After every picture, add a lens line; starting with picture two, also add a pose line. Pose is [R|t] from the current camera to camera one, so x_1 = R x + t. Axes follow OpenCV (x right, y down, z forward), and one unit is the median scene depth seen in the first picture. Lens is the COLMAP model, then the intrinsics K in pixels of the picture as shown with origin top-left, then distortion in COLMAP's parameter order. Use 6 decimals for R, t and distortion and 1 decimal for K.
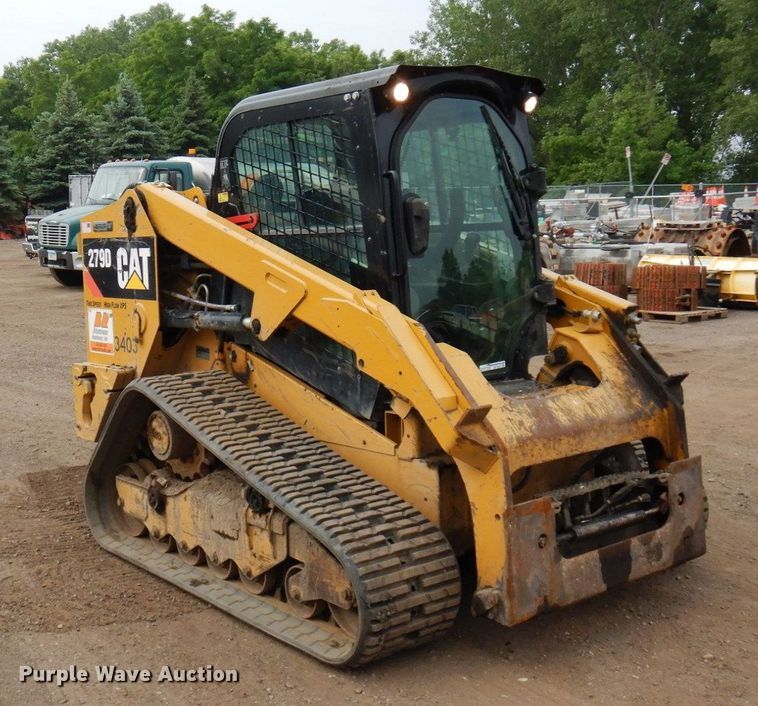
lens RADIAL K [[1074.5, 0, 317.4], [0, 1074.5, 350.2], [0, 0, 1]] dist [0.002596, 0.006543]
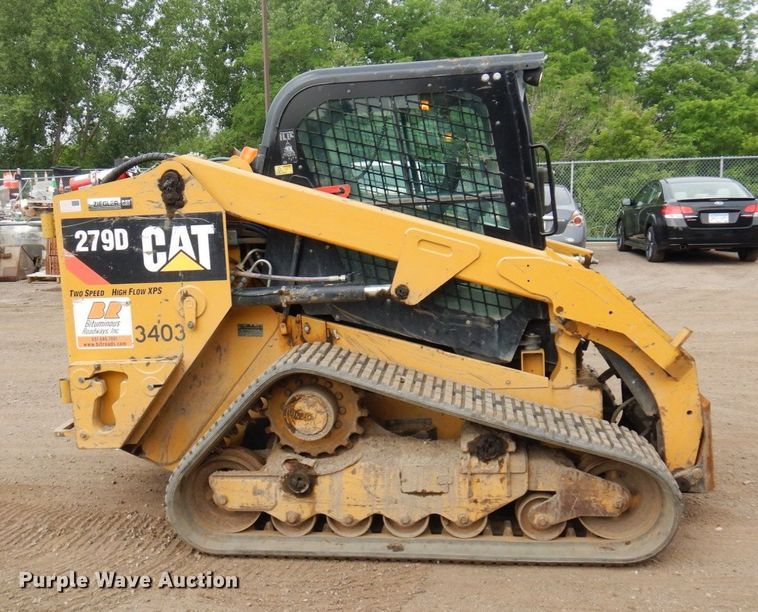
lens RADIAL K [[890.1, 0, 343.2], [0, 890.1, 325.4], [0, 0, 1]] dist [-0.023668, 0.004969]
pose [[0.711584, -0.119078, 0.692437, -0.619191], [0.106120, 0.992443, 0.061615, -0.043702], [-0.694541, 0.029637, 0.718842, 0.370177]]
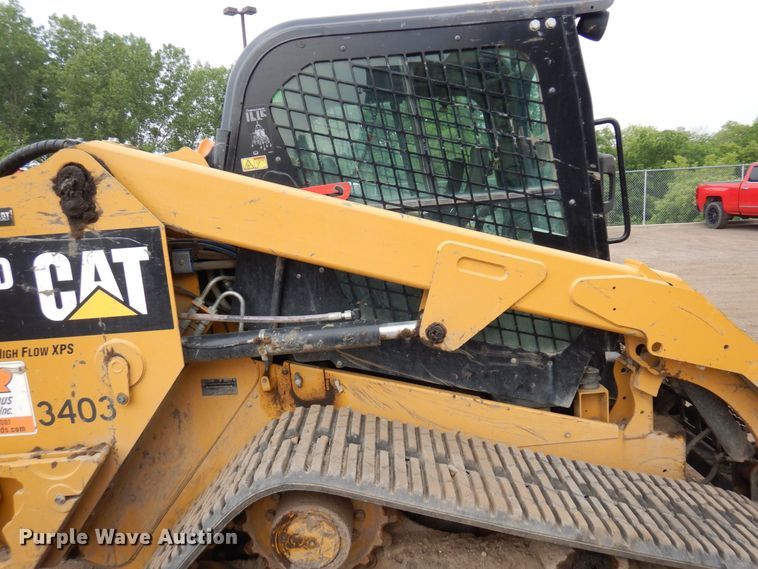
lens RADIAL K [[529.9, 0, 379.0], [0, 529.9, 284.5], [0, 0, 1]] dist [0.002308, -0.001645]
pose [[0.608786, -0.152126, 0.778612, -0.312109], [0.145556, 0.986201, 0.078877, -0.078104], [-0.779867, 0.065313, 0.622528, 0.712202]]
